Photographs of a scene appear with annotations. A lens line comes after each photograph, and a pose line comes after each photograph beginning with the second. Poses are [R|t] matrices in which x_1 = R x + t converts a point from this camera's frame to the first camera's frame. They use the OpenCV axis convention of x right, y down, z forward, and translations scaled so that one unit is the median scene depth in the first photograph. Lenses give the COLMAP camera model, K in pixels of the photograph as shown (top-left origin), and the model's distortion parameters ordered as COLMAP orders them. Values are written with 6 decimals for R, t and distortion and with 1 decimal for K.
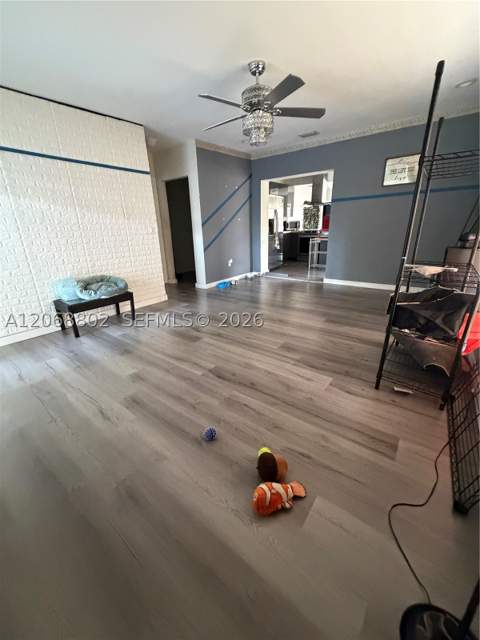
lens RADIAL K [[253.7, 0, 238.7], [0, 253.7, 318.2], [0, 0, 1]] dist [-0.001394, 0.000703]
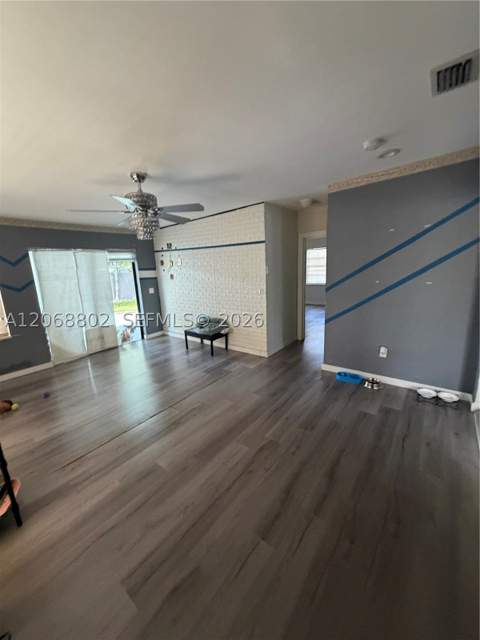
lens RADIAL K [[254.3, 0, 237.1], [0, 254.3, 317.6], [0, 0, 1]] dist [0.002096, 0.000196]
pose [[-0.011194, 0.231613, -0.972744, 1.031967], [-0.298210, 0.927763, 0.224335, -0.638599], [0.954435, 0.292593, 0.058684, 1.224212]]
